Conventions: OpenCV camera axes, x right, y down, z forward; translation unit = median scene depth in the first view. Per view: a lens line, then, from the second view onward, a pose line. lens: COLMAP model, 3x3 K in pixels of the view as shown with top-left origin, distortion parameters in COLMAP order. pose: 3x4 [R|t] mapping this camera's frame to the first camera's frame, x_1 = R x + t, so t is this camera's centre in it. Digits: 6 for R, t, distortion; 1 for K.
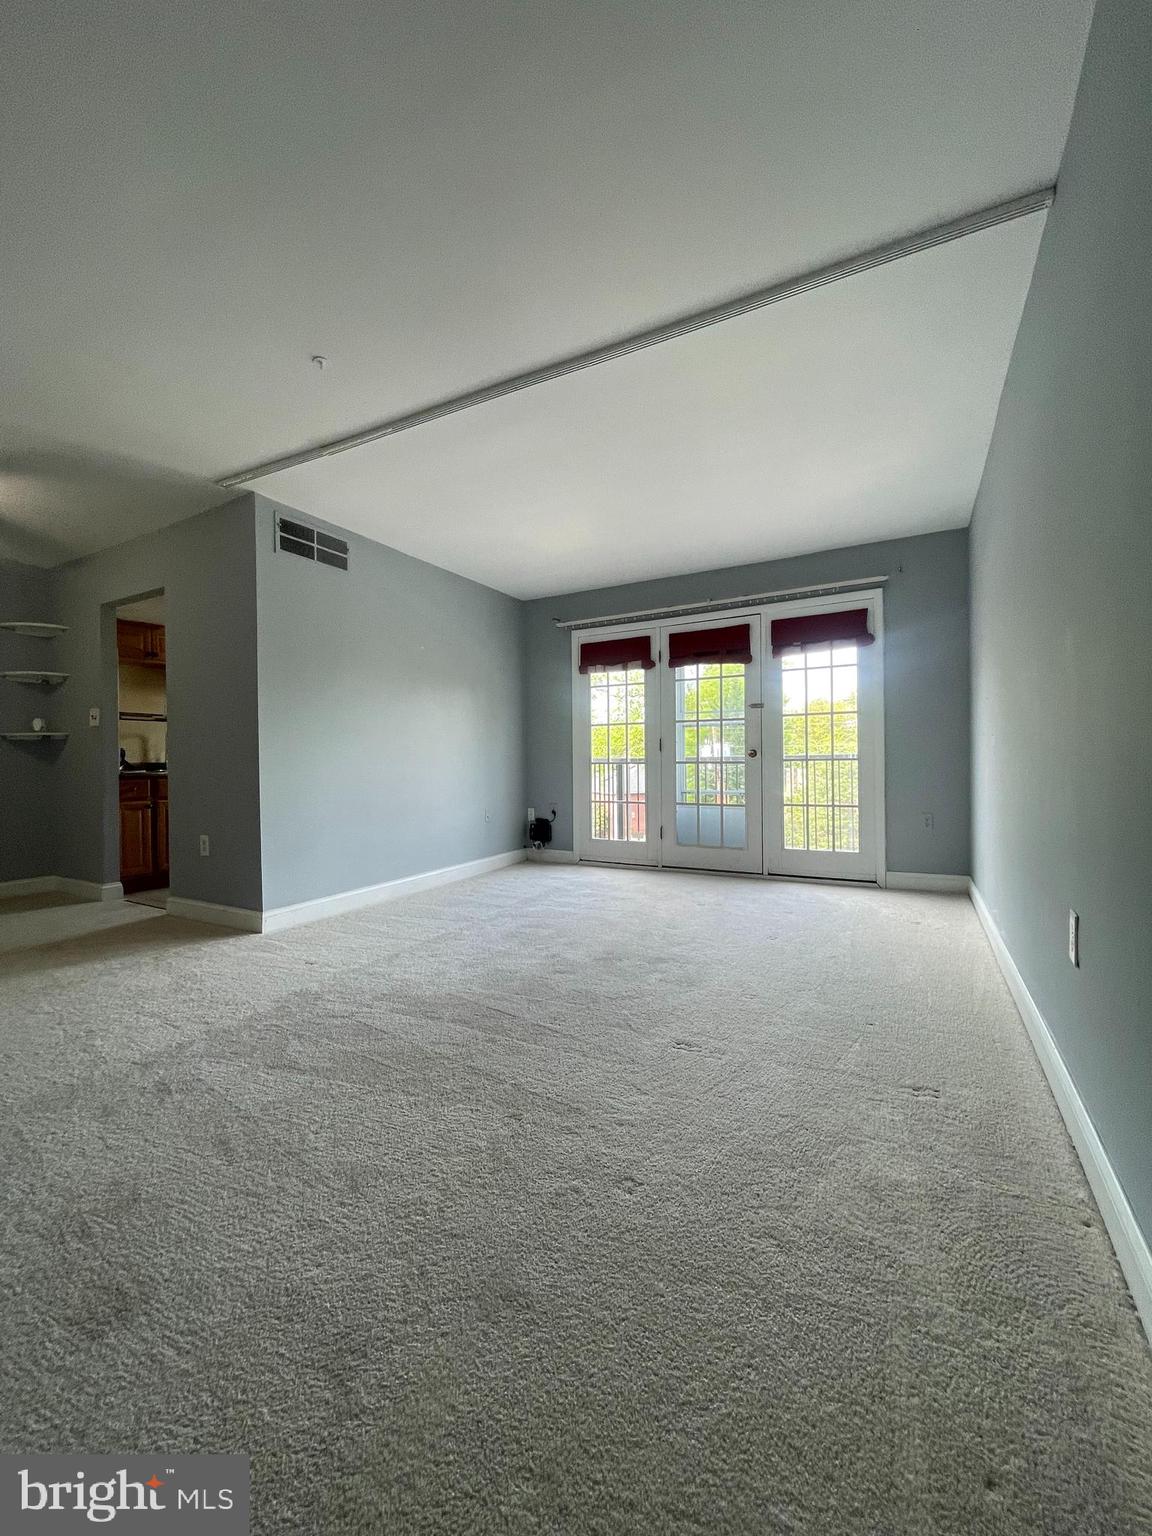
lens RADIAL K [[620.4, 0, 575.3], [0, 620.4, 762.6], [0, 0, 1]] dist [-0.003665, 0.000176]
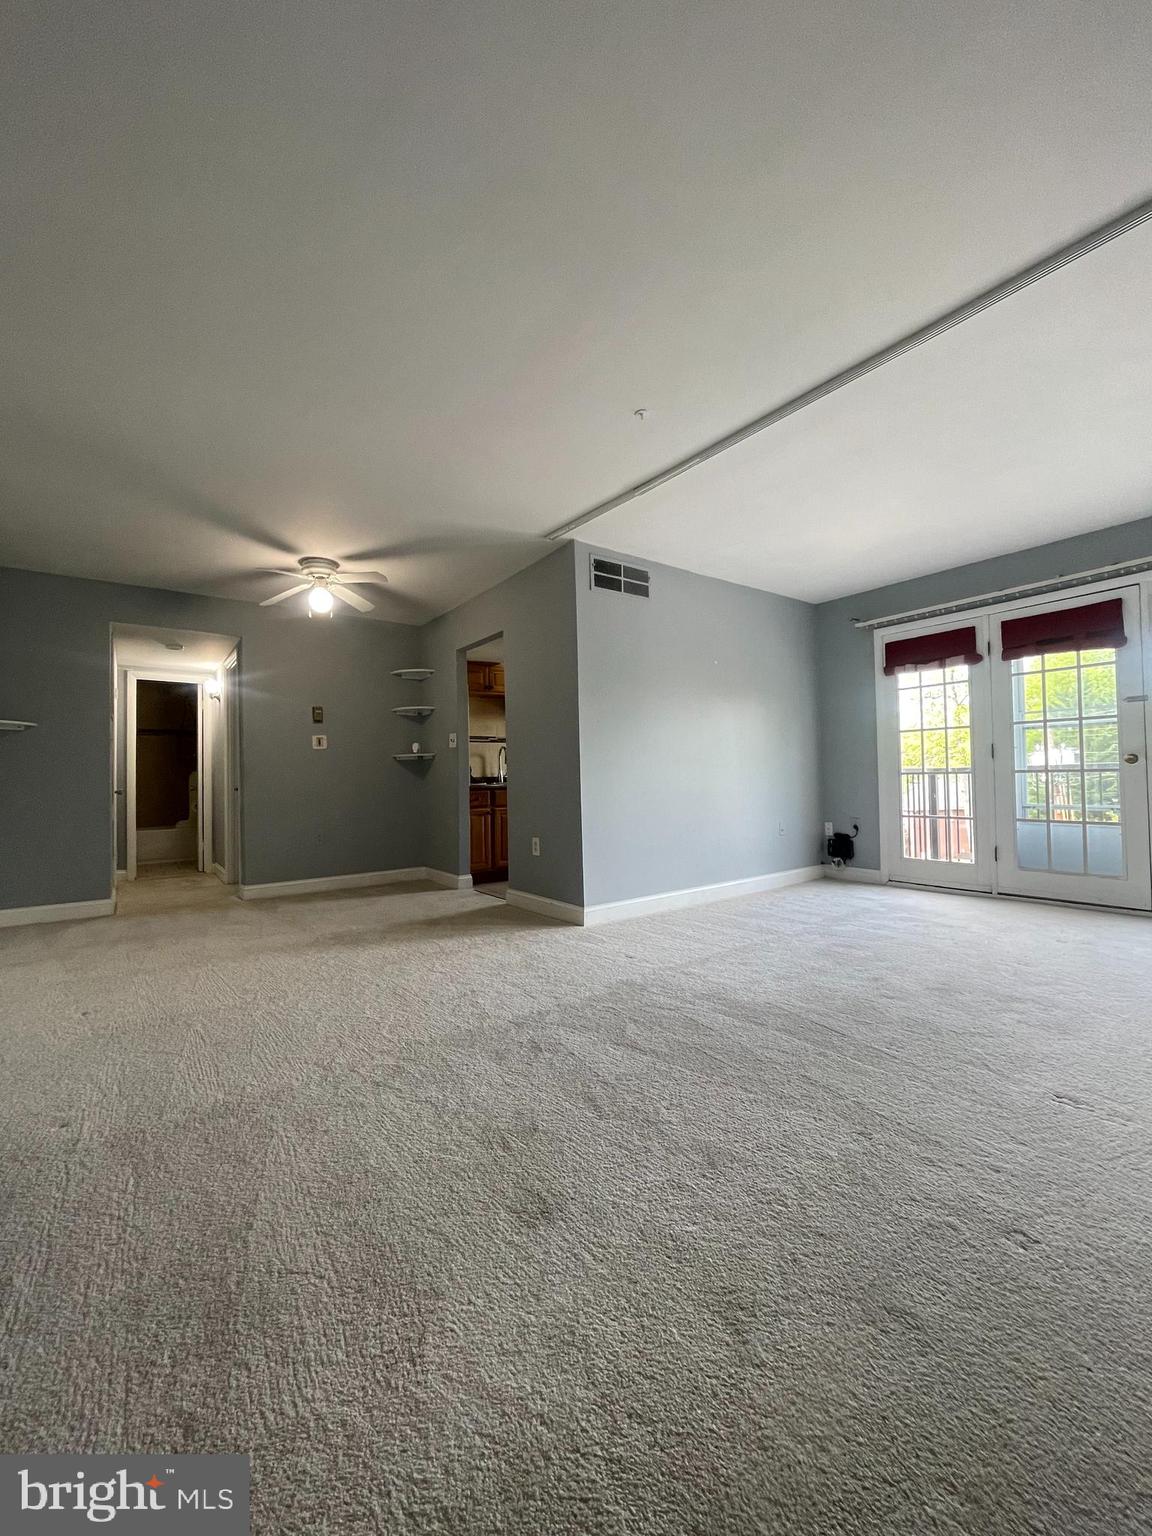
lens RADIAL K [[620.4, 0, 575.3], [0, 620.4, 762.6], [0, 0, 1]] dist [-0.003665, 0.000176]
pose [[0.907009, -0.018455, -0.420707, -0.039173], [0.009207, 0.999670, -0.024002, 0.003878], [0.421011, 0.017897, 0.906879, -0.033855]]
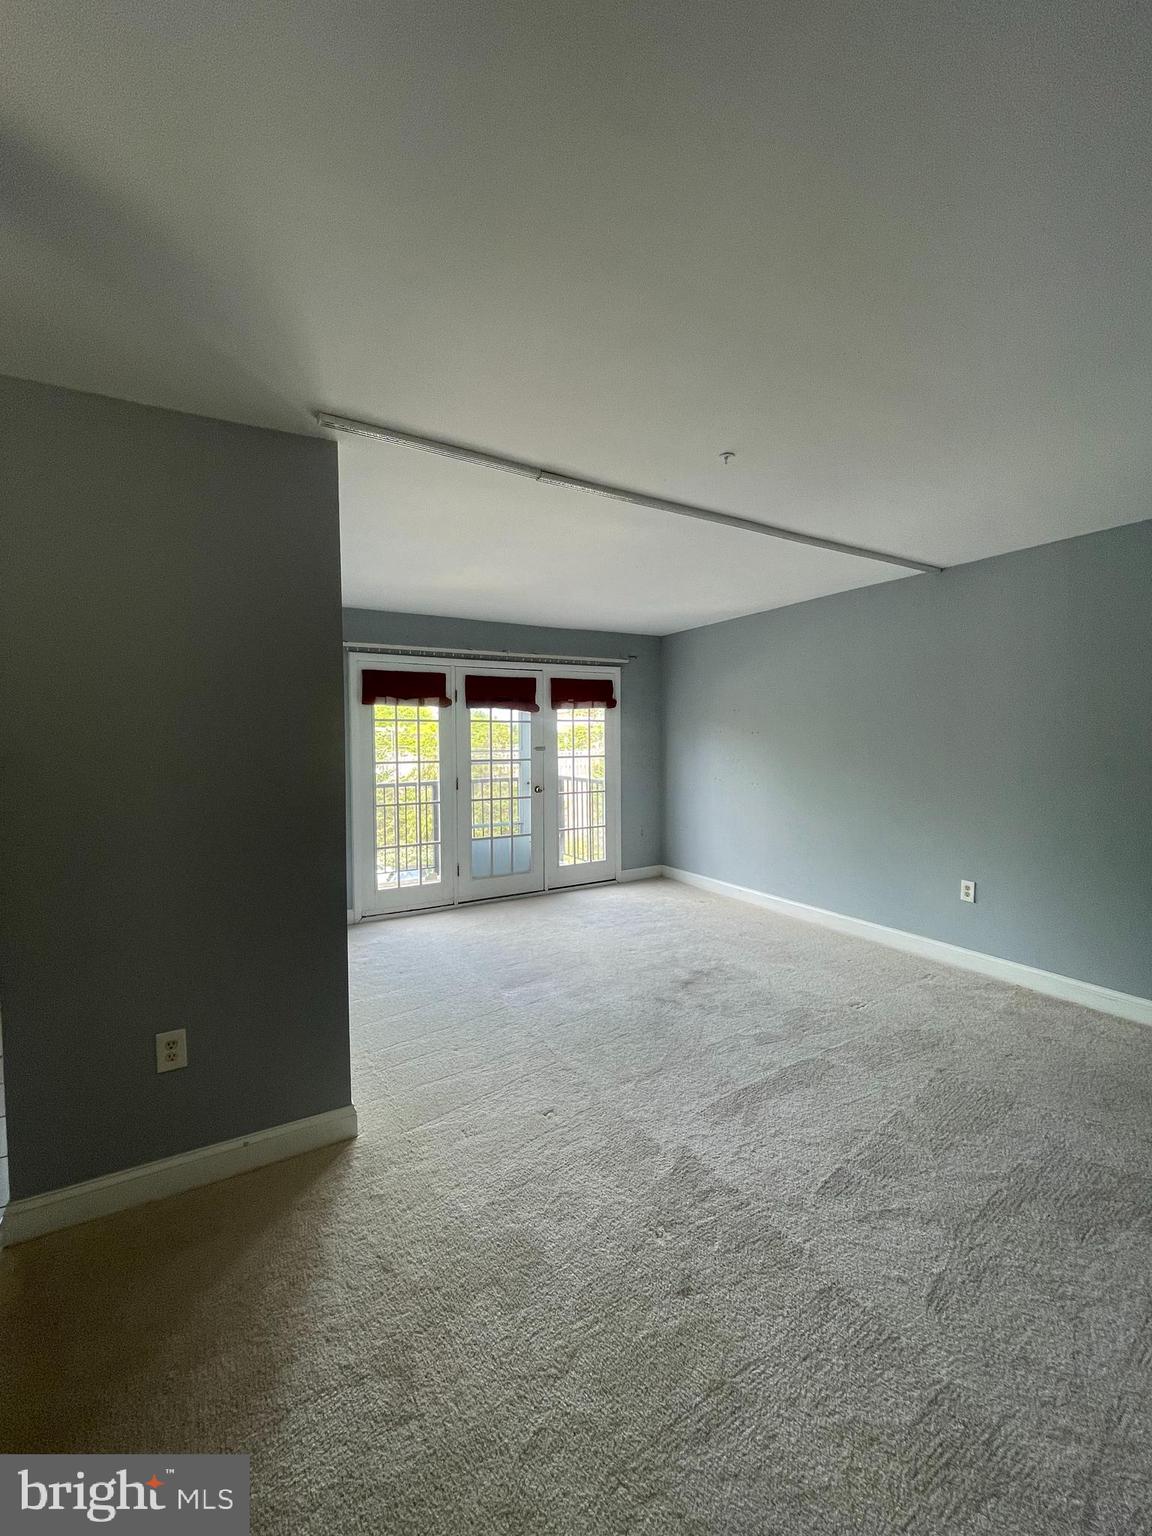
lens RADIAL K [[620.4, 0, 575.3], [0, 620.4, 762.6], [0, 0, 1]] dist [-0.003665, 0.000176]
pose [[0.500741, -0.023817, 0.865270, -0.938234], [0.003389, 0.999668, 0.025555, -0.129320], [-0.865591, -0.009864, 0.500655, 0.482374]]
